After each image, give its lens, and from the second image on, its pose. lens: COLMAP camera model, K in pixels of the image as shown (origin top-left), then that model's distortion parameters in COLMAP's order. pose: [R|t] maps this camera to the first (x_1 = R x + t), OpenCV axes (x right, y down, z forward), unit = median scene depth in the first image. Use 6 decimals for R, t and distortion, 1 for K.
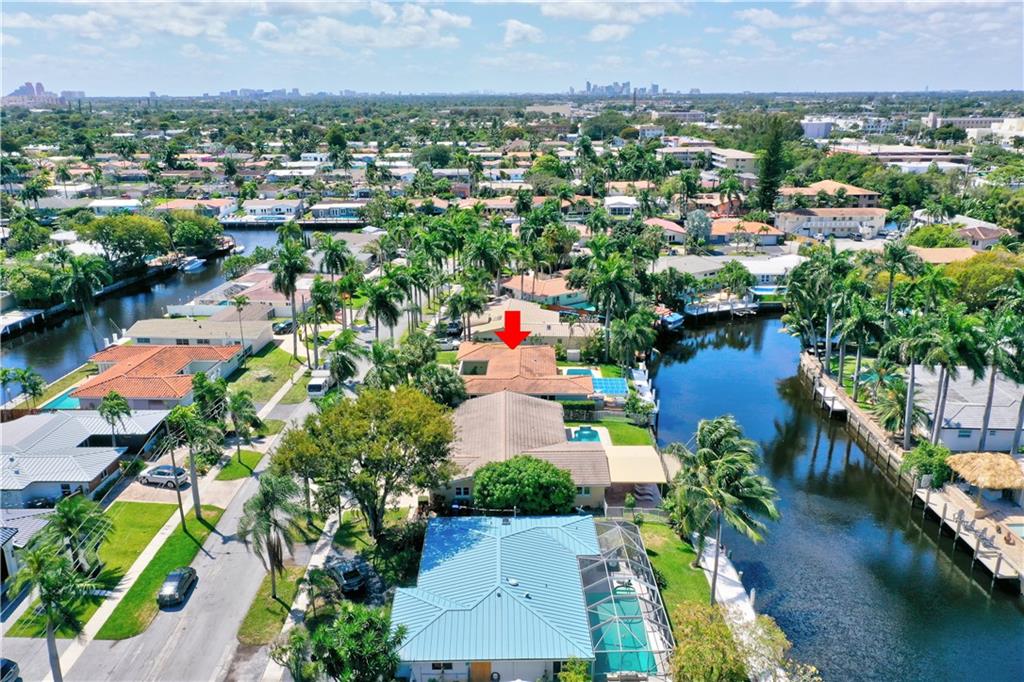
lens RADIAL K [[815.5, 0, 512.0], [0, 815.5, 341.0], [0, 0, 1]] dist [0.015179, 0.007796]
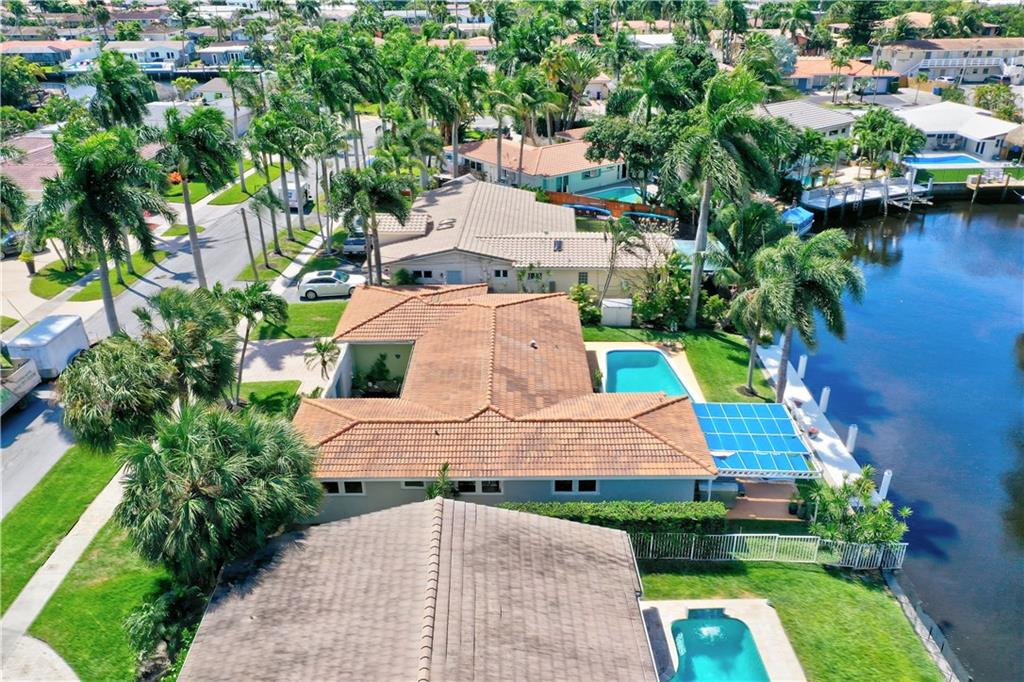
lens RADIAL K [[815.5, 0, 512.0], [0, 815.5, 341.0], [0, 0, 1]] dist [0.015179, 0.007796]
pose [[0.999692, -0.013505, 0.020801, 0.007951], [0.010413, 0.989786, 0.142179, -0.023976], [-0.022509, -0.141918, 0.989622, 0.456223]]
